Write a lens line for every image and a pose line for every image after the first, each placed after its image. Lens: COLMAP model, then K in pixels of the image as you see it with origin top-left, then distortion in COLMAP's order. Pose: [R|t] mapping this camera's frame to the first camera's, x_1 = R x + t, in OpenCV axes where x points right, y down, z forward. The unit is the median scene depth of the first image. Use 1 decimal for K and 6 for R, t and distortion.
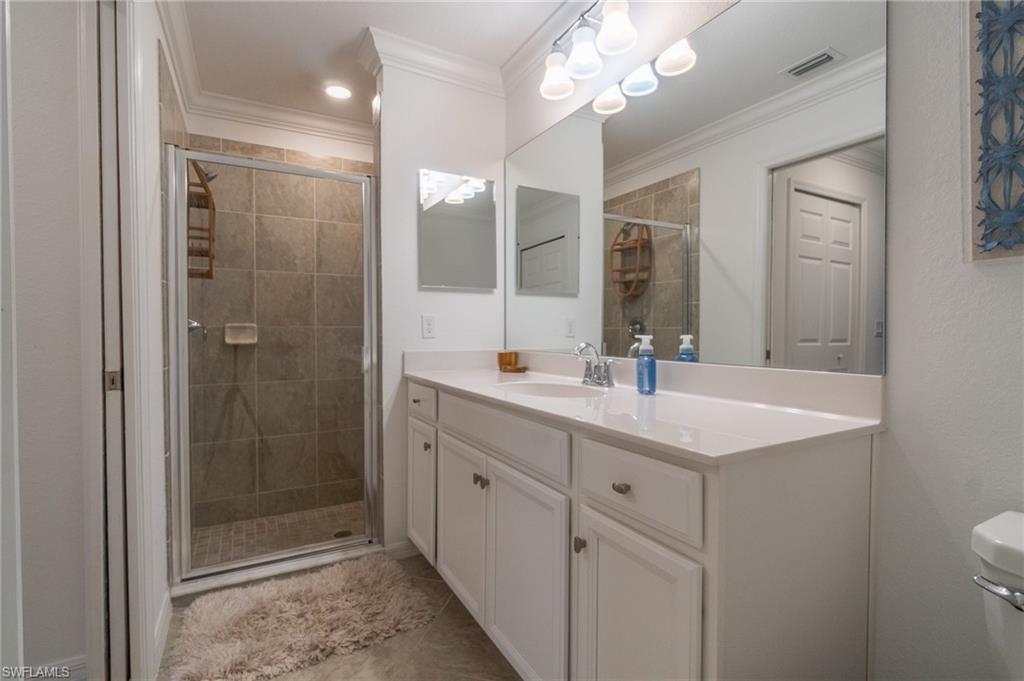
lens RADIAL K [[450.2, 0, 503.6], [0, 450.2, 335.9], [0, 0, 1]] dist [-0.004725, 0.001488]
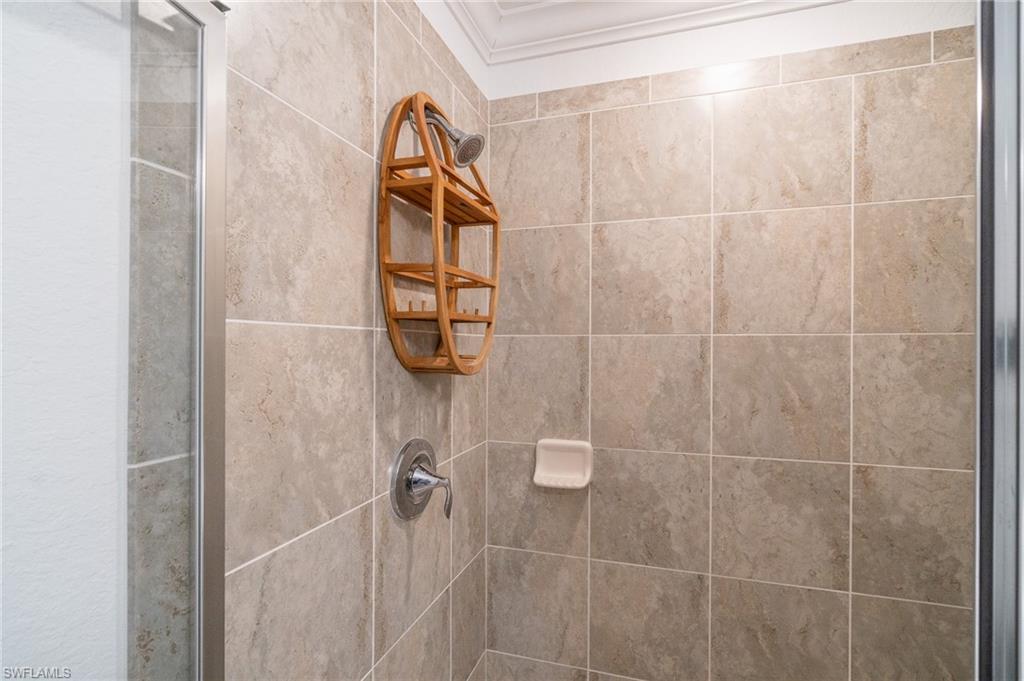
lens RADIAL K [[450.2, 0, 515.6], [0, 450.2, 337.3], [0, 0, 1]] dist [-0.004725, 0.001488]
pose [[0.686938, 0.004448, -0.726702, -0.238821], [-0.019375, 0.999738, -0.012196, -0.131939], [0.726457, 0.022457, 0.686844, 0.579048]]
